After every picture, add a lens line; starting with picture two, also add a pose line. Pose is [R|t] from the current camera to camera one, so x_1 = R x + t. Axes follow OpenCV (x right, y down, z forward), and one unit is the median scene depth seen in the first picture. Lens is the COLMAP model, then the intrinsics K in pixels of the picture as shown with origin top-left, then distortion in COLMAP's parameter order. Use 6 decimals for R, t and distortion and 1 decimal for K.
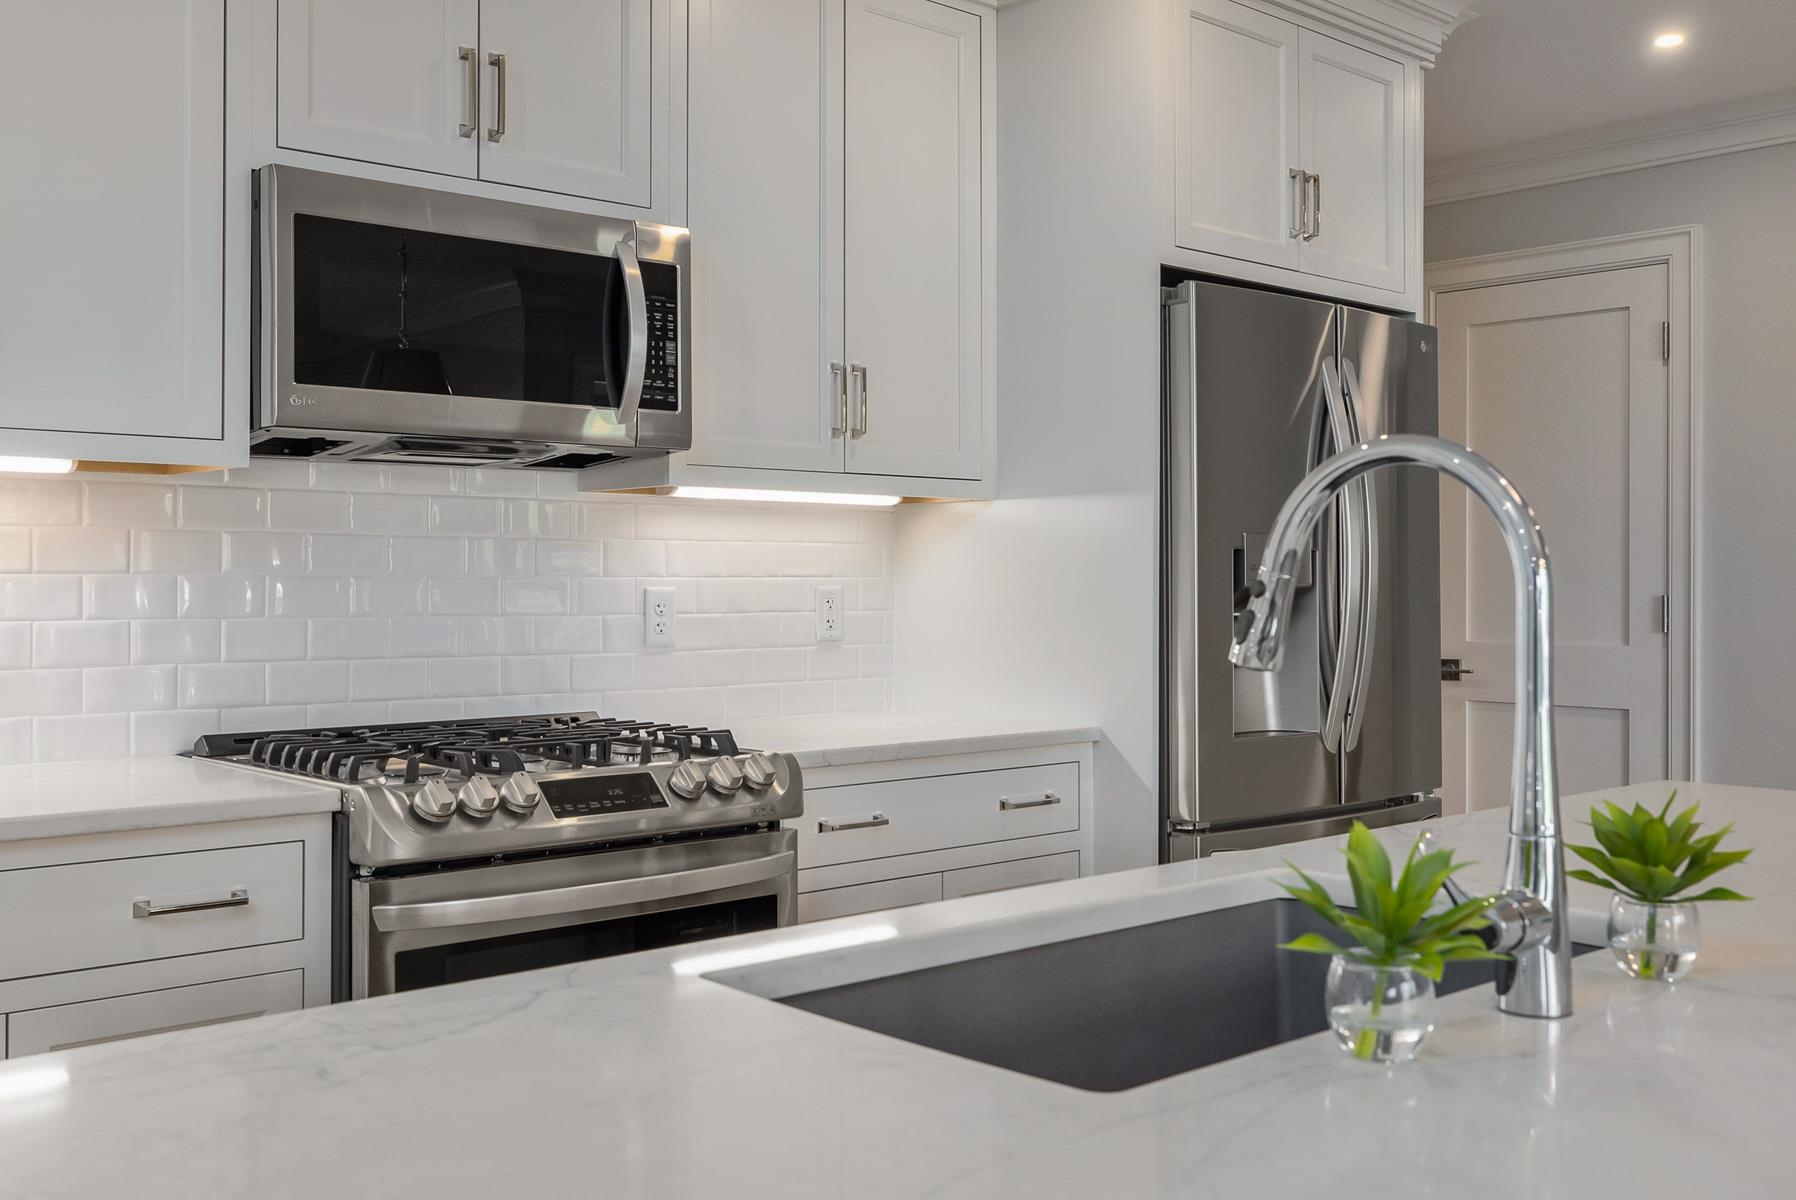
lens RADIAL K [[1808.5, 0, 904.4], [0, 1808.5, 573.6], [0, 0, 1]] dist [0.002034, 0.002042]
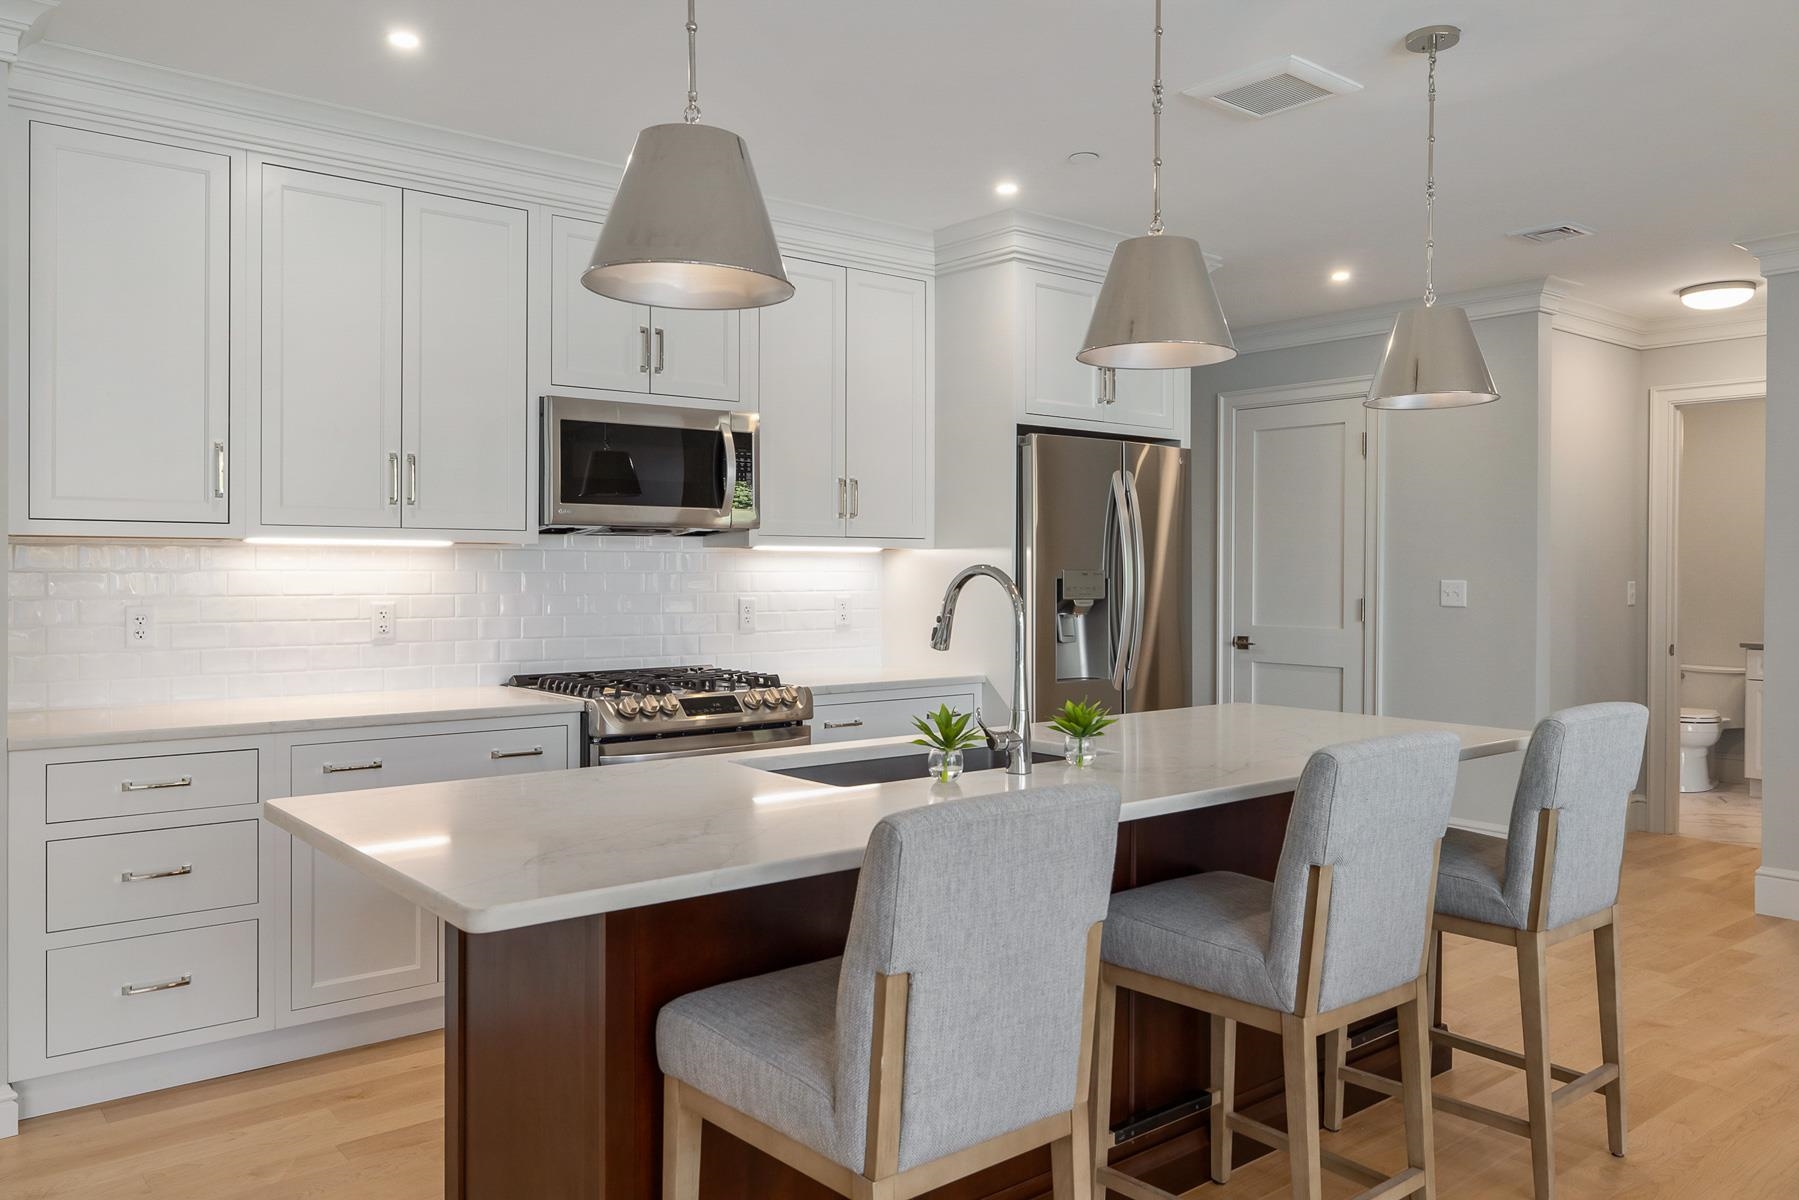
lens RADIAL K [[1400.7, 0, 894.6], [0, 1400.7, 578.2], [0, 0, 1]] dist [-0.003392, -0.000462]
pose [[0.998123, 0.002883, -0.061175, 0.123442], [-0.002091, 0.999913, 0.013000, -0.037984], [0.061207, -0.012848, 0.998042, -0.505011]]
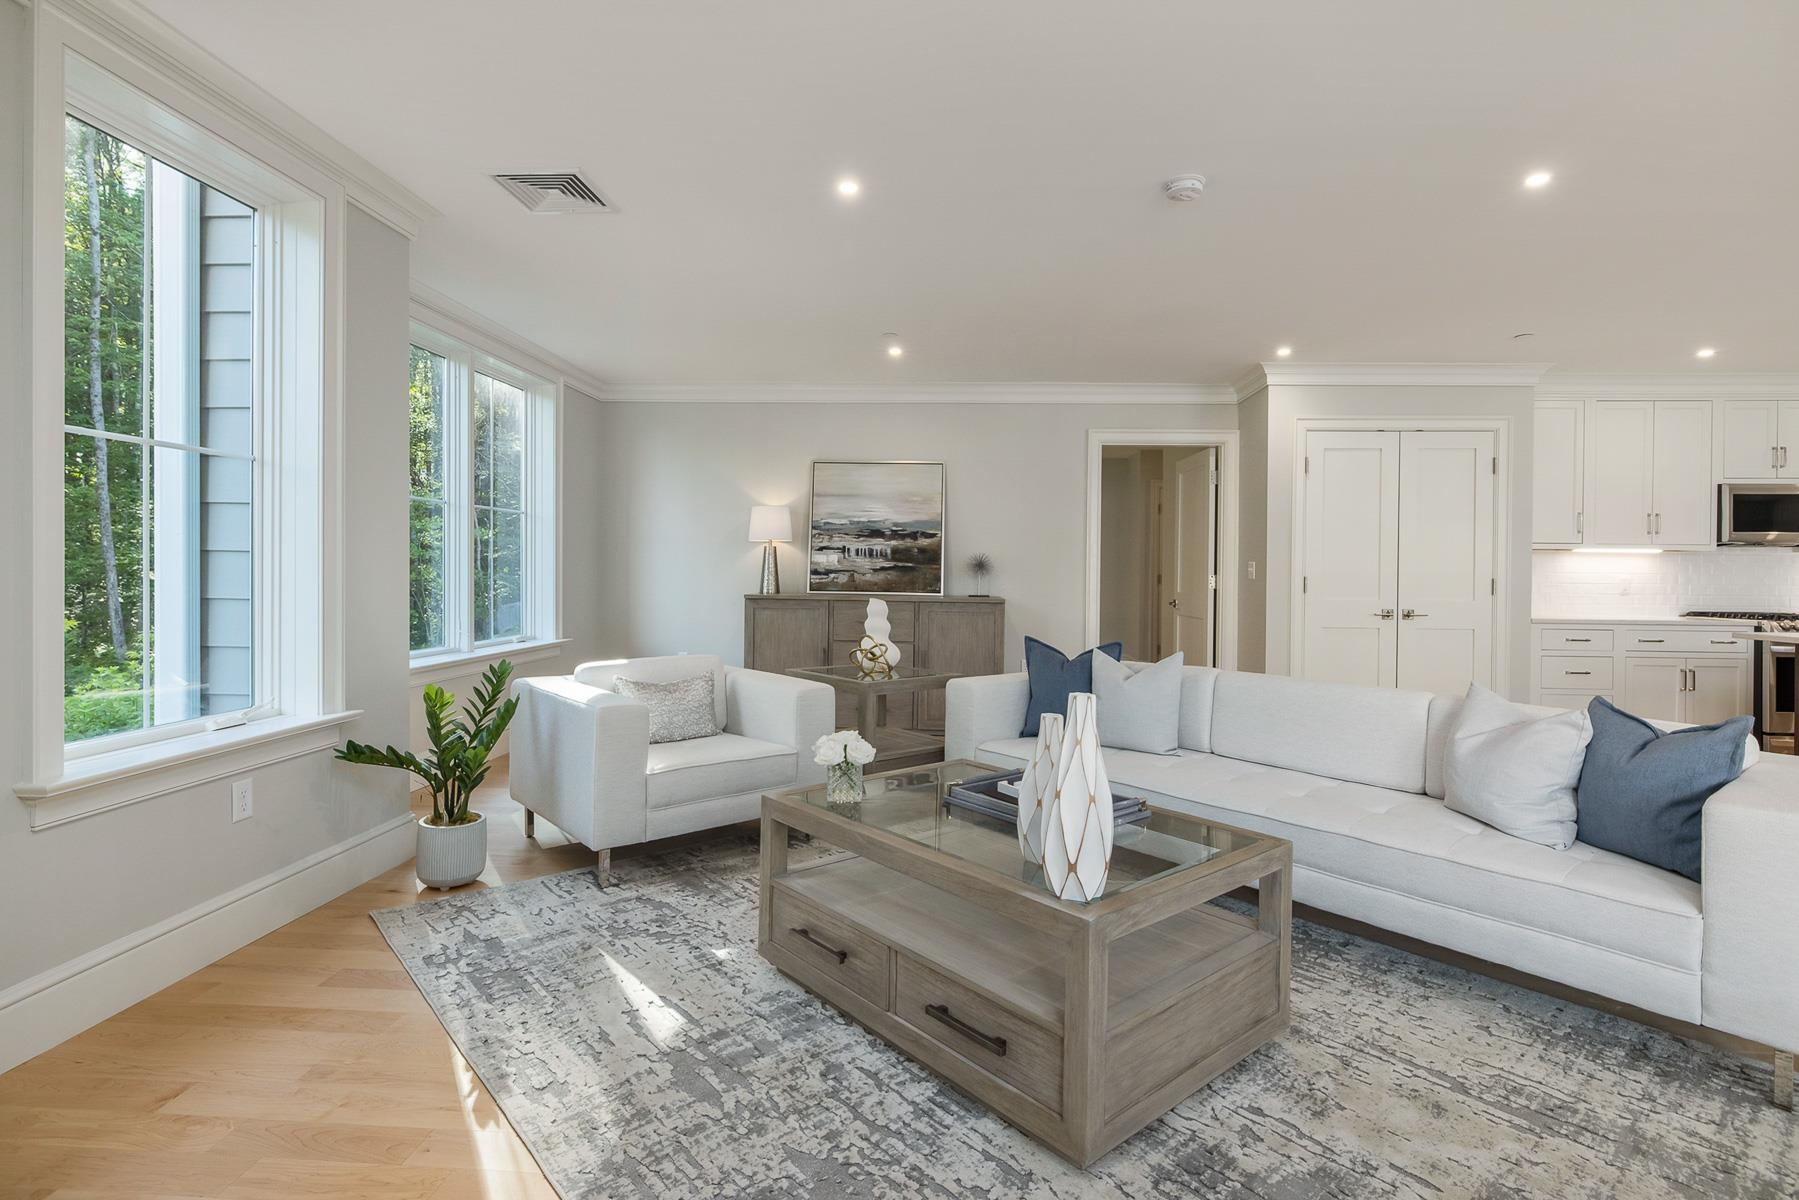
lens RADIAL K [[873.7, 0, 906.0], [0, 873.7, 569.7], [0, 0, 1]] dist [0.000140, 0.000452]
pose [[0.683403, 0.004763, -0.730026, -0.142452], [-0.004212, 0.999988, 0.002582, -0.008935], [0.730029, 0.001311, 0.683415, -1.771479]]
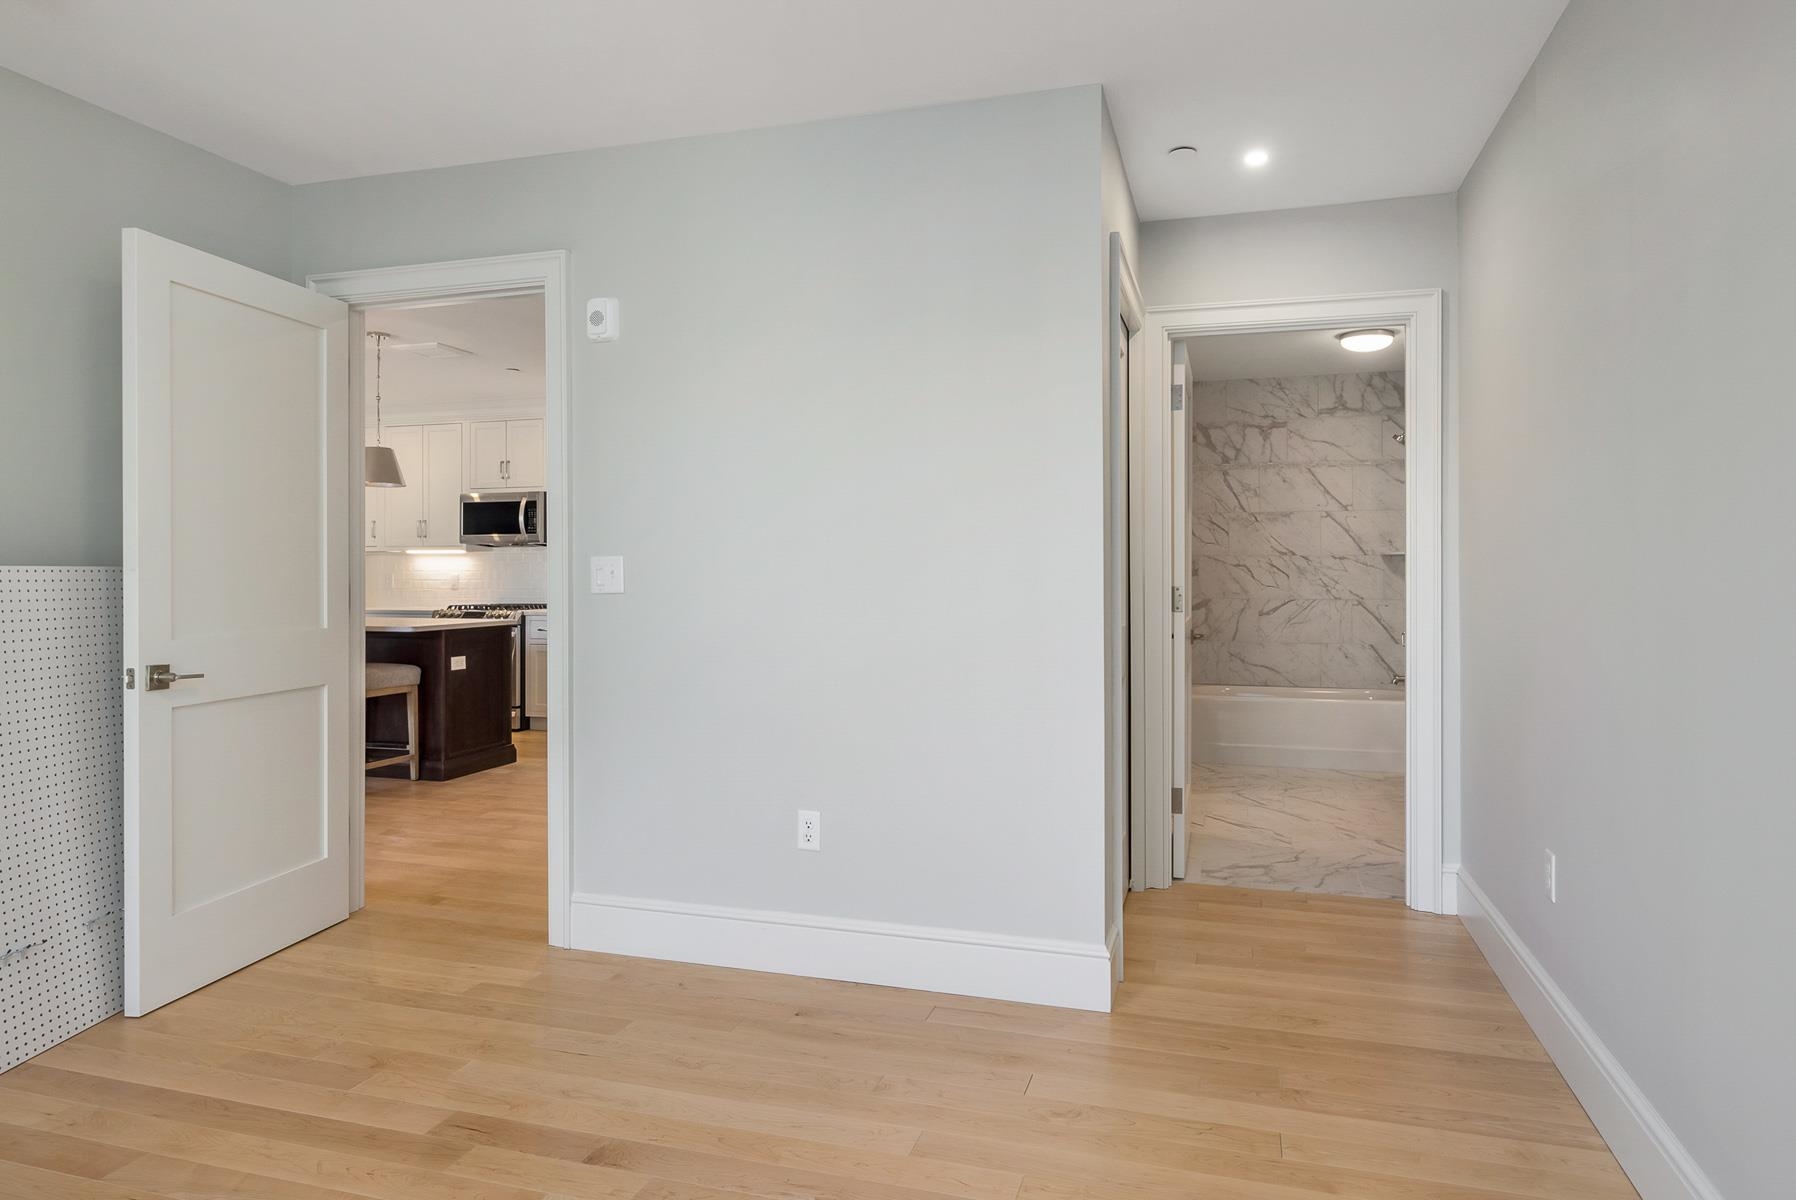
lens RADIAL K [[1089.6, 0, 899.0], [0, 1089.6, 575.7], [0, 0, 1]] dist [-0.001739, 0.002875]
pose [[0.493636, 0.001847, -0.869667, 2.757694], [0.005763, 0.999969, 0.005395, 0.002106], [0.869650, -0.007675, 0.493610, 0.488084]]
